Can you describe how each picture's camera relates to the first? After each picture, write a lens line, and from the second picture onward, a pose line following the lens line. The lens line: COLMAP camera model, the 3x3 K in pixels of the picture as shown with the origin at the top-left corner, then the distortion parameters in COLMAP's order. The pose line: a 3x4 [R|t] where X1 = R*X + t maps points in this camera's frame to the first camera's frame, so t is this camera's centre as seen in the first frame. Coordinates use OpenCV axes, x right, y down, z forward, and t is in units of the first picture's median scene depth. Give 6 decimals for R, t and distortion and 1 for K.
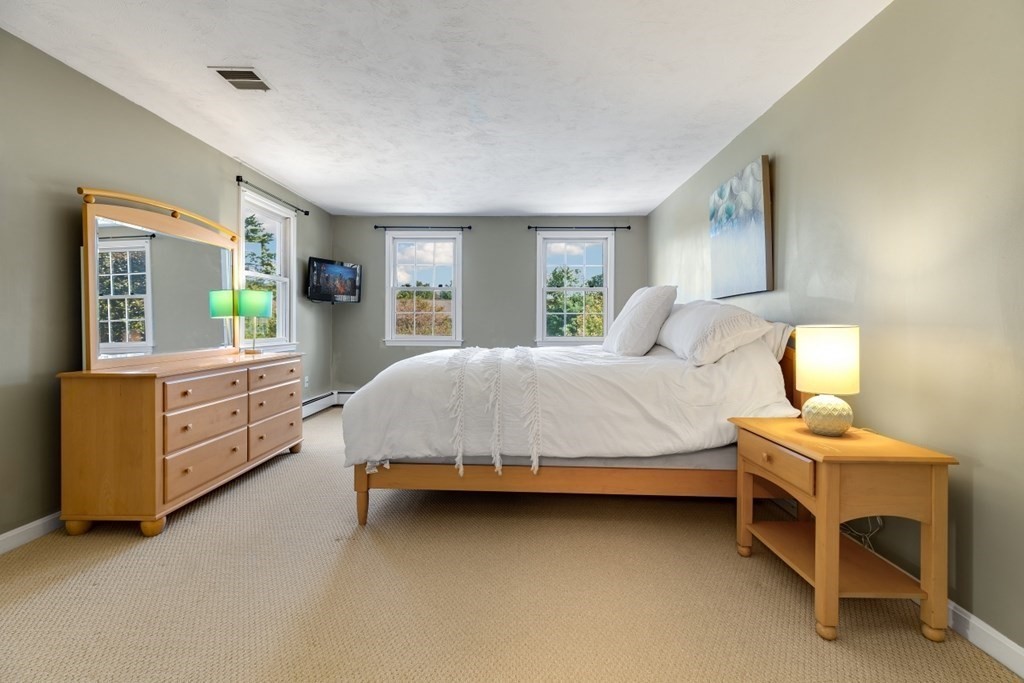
lens RADIAL K [[461.6, 0, 515.8], [0, 461.6, 323.4], [0, 0, 1]] dist [0.000900, -0.000193]
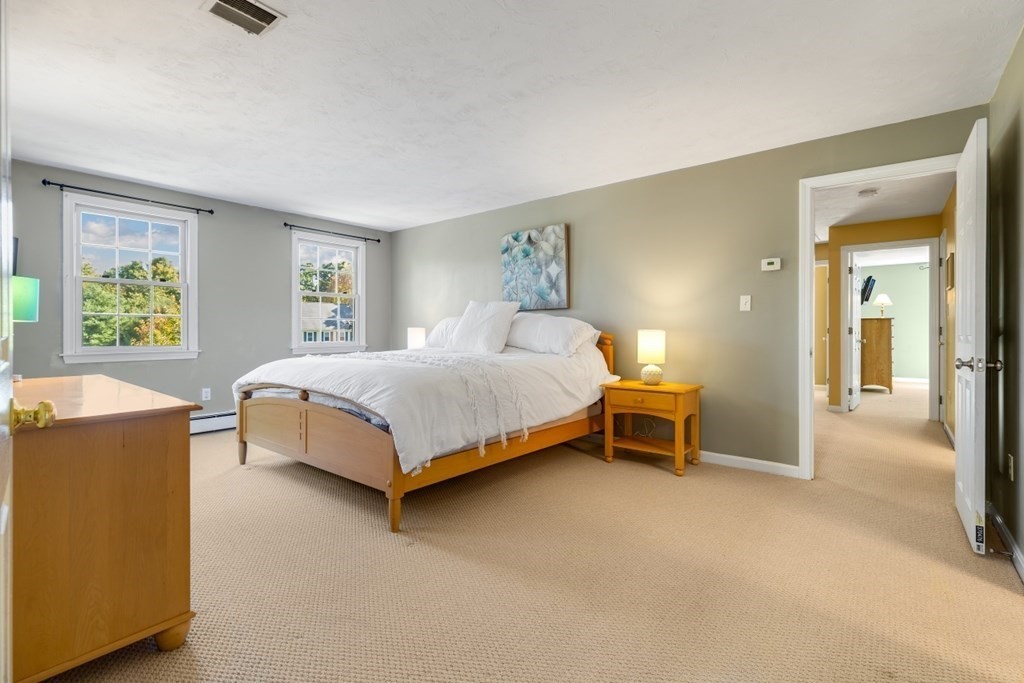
lens RADIAL K [[460.3, 0, 515.5], [0, 460.3, 327.6], [0, 0, 1]] dist [0.001187, 0.000027]
pose [[0.618141, -0.000871, 0.786067, -0.814858], [0.002130, 0.999998, -0.000566, -0.003931], [-0.786064, 0.002024, 0.618142, 0.154585]]
